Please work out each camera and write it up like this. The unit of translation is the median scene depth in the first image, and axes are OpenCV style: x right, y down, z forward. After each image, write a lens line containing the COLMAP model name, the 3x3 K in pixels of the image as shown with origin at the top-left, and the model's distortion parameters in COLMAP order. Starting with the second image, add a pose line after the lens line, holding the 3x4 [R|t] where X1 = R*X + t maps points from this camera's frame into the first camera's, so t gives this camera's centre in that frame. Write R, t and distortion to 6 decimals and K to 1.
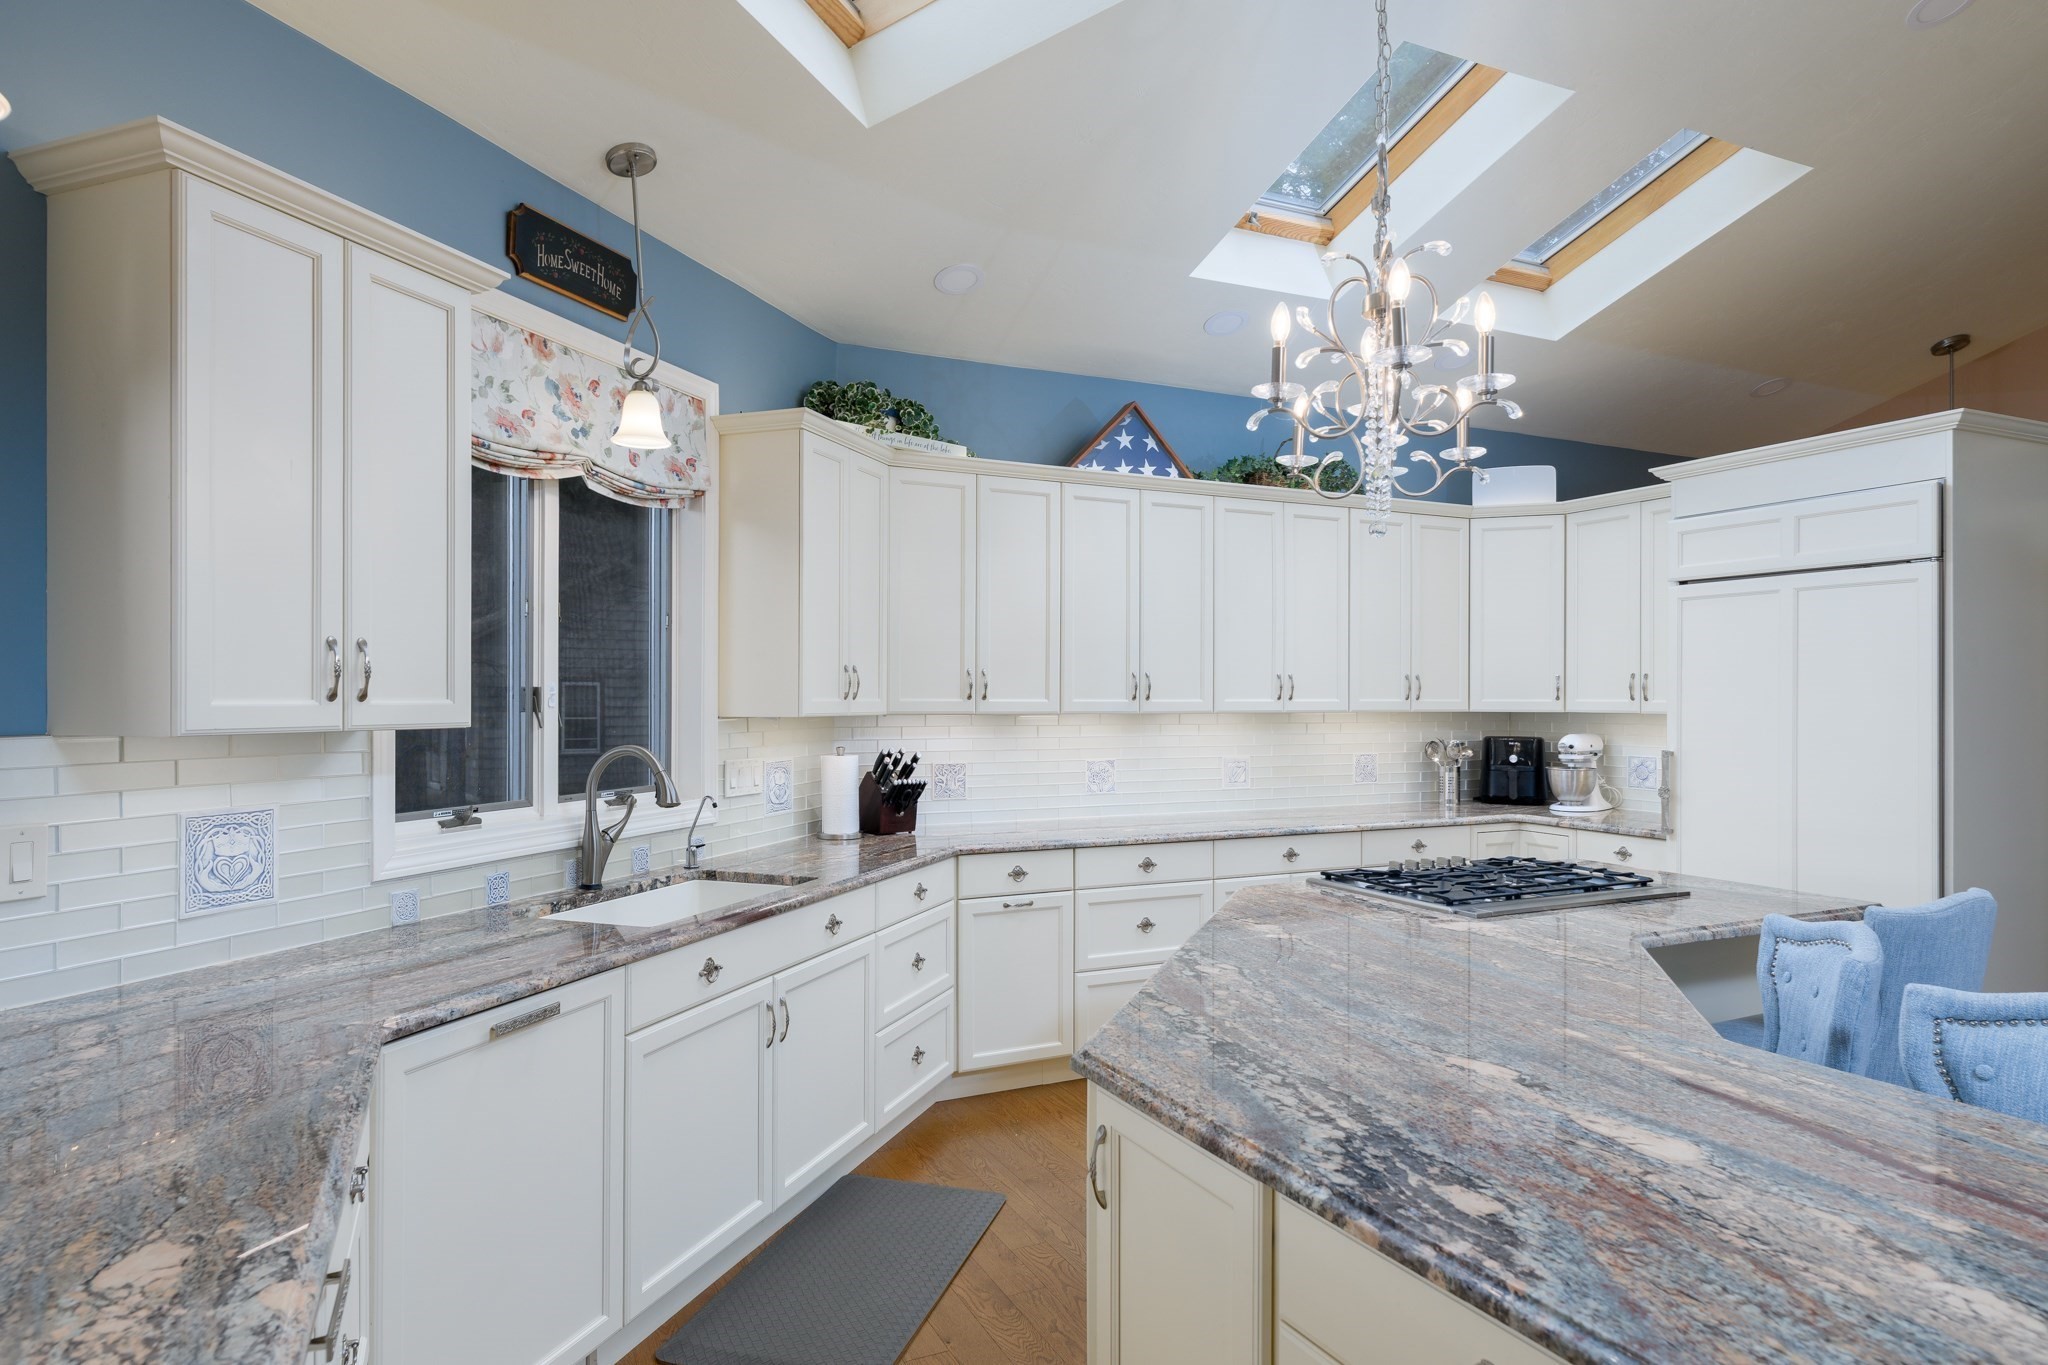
lens RADIAL K [[1172.4, 0, 1017.8], [0, 1172.4, 694.7], [0, 0, 1]] dist [0.000275, 0.001966]
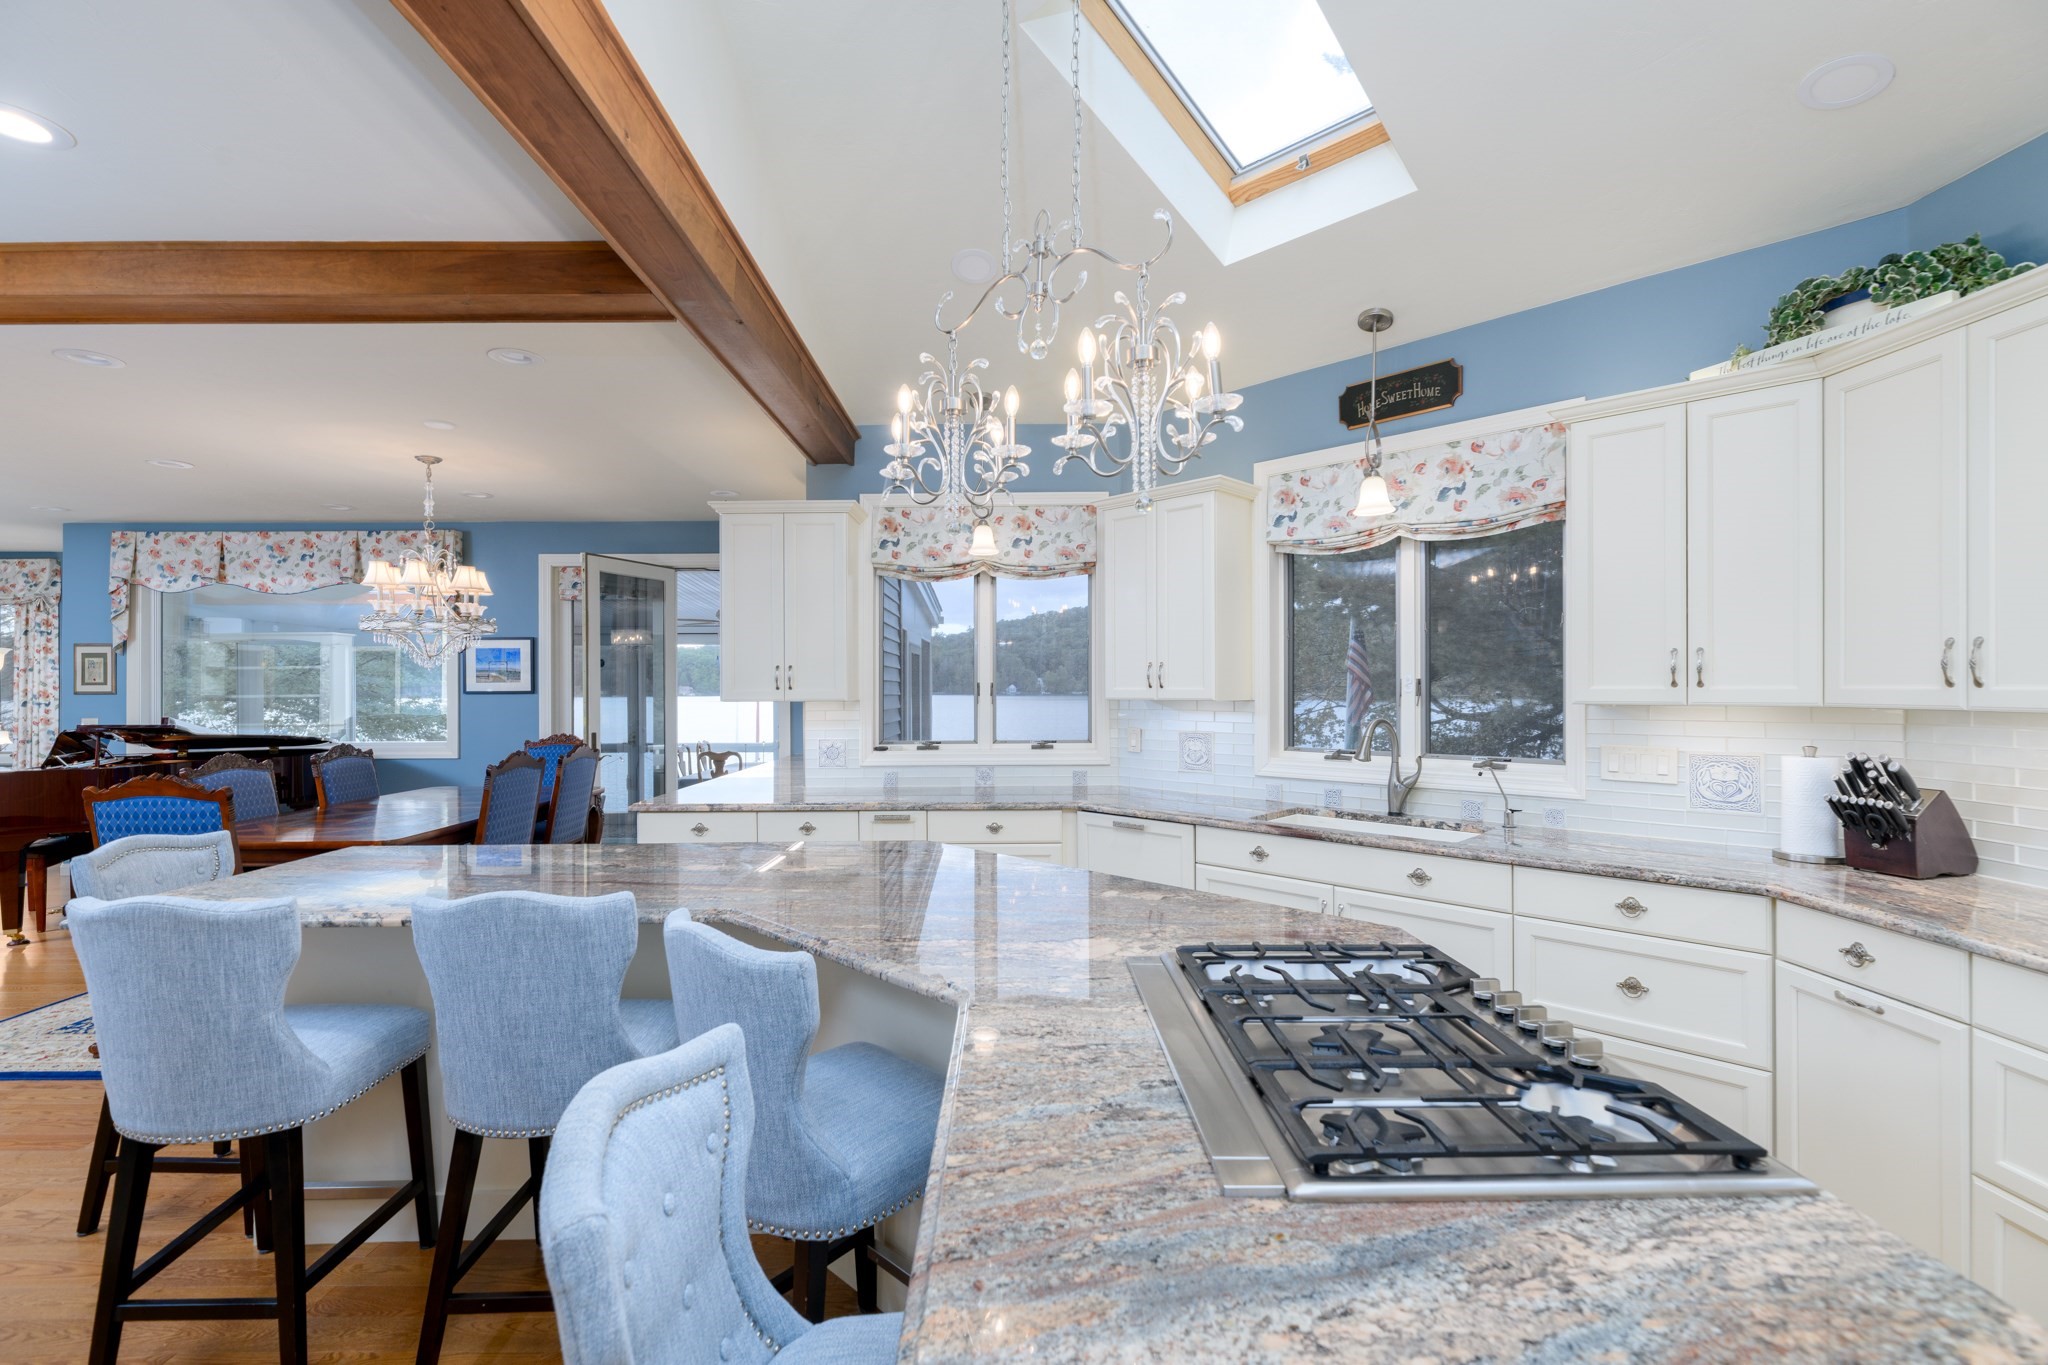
lens RADIAL K [[882.0, 0, 1022.7], [0, 882.0, 687.5], [0, 0, 1]] dist [-0.001588, -0.000102]
pose [[-0.419322, 0.000284, -0.907838, 0.700032], [0.004636, 0.999988, -0.001829, 0.003600], [0.907826, -0.004976, -0.419318, 0.864443]]
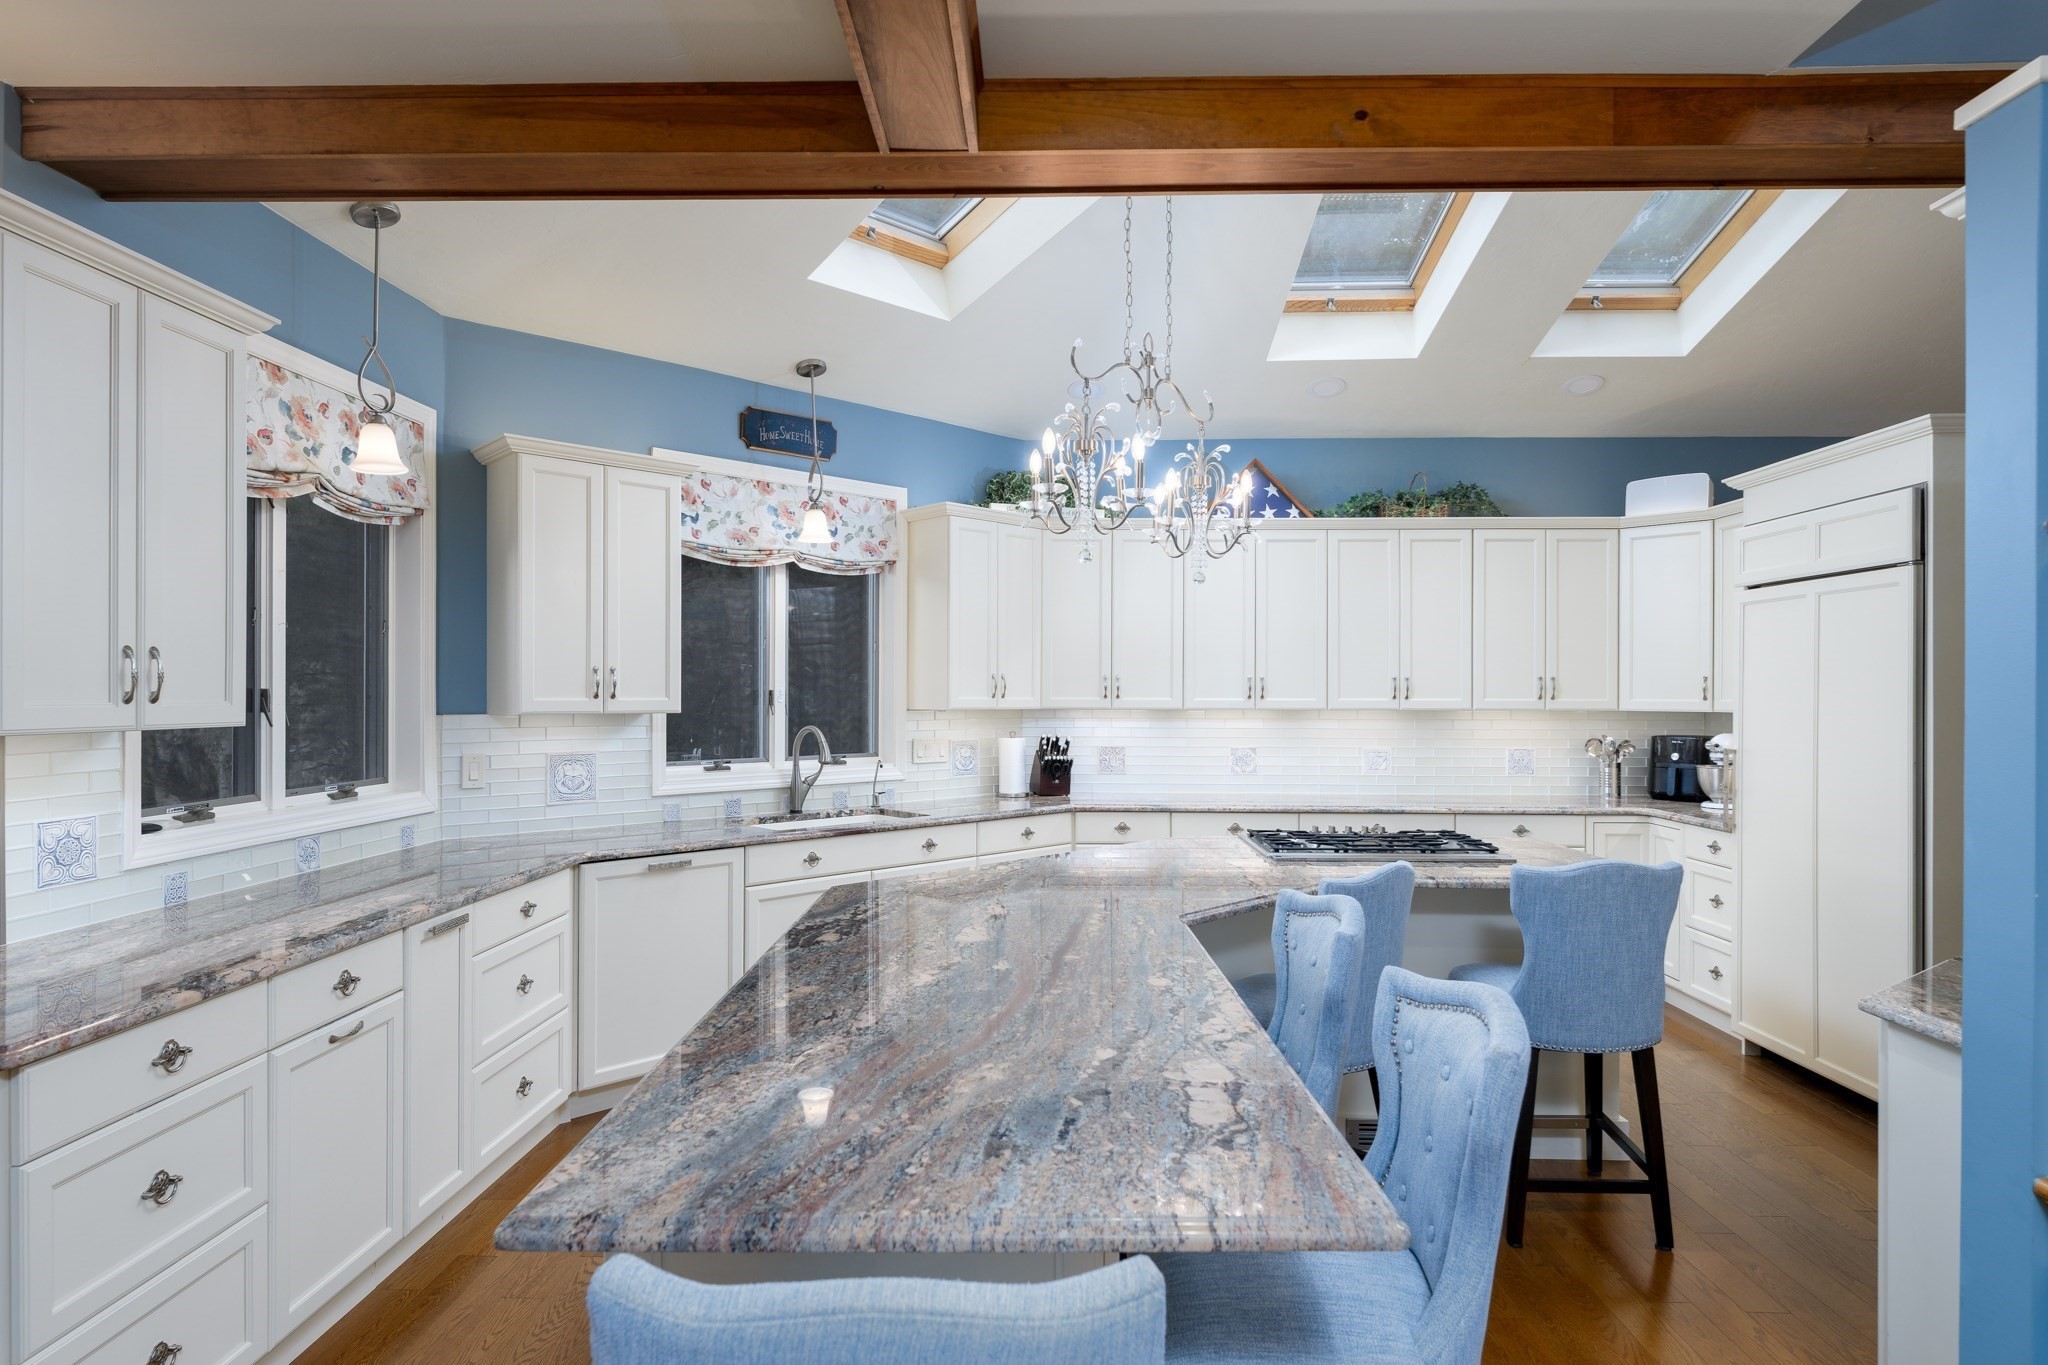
lens RADIAL K [[1094.7, 0, 1014.2], [0, 1094.7, 695.7], [0, 0, 1]] dist [-0.002203, 0.001263]
pose [[0.892205, 0.001916, -0.451627, 0.499526], [-0.000432, 0.999994, 0.003390, -0.003547], [0.451631, -0.002830, 0.892200, -0.191117]]
